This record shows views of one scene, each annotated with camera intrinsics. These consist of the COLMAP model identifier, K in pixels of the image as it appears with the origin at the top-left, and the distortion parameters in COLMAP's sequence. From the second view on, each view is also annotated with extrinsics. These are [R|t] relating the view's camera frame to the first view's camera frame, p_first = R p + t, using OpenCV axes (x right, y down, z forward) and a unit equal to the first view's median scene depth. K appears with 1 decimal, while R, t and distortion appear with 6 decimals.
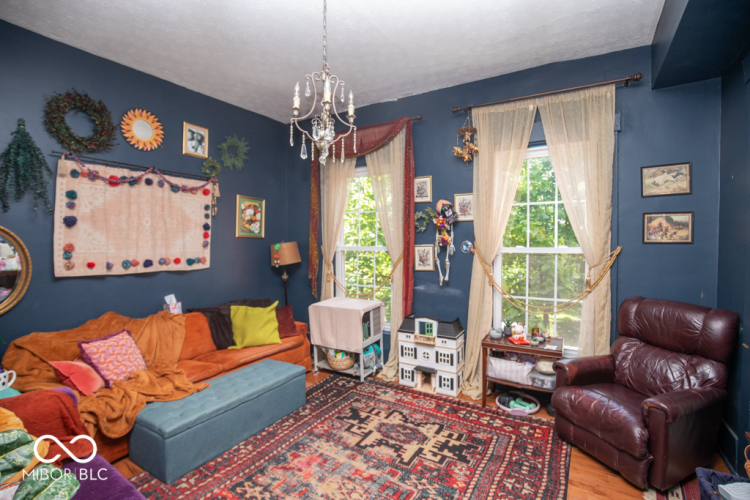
lens RADIAL K [[349.2, 0, 373.1], [0, 349.2, 252.5], [0, 0, 1]] dist [-0.013467, 0.001250]
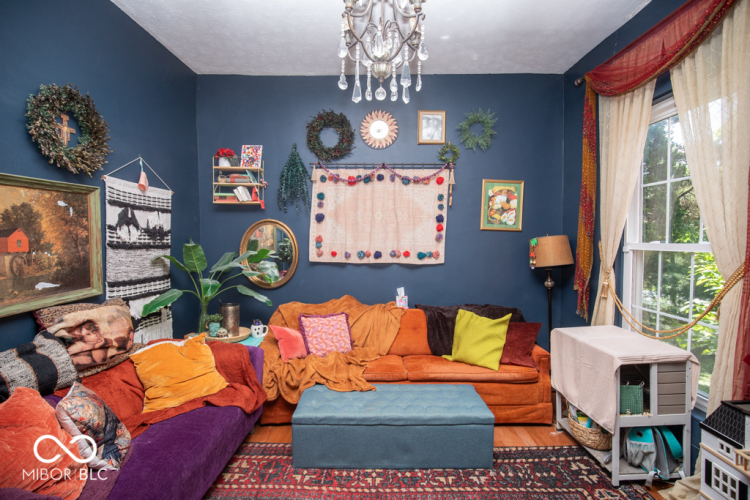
lens RADIAL K [[349.2, 0, 373.1], [0, 349.2, 252.5], [0, 0, 1]] dist [-0.013467, 0.001250]
pose [[0.519270, 0.041672, -0.853593, 0.238936], [-0.031668, 0.999063, 0.029509, -0.006654], [0.854023, 0.011709, 0.520103, 0.402322]]
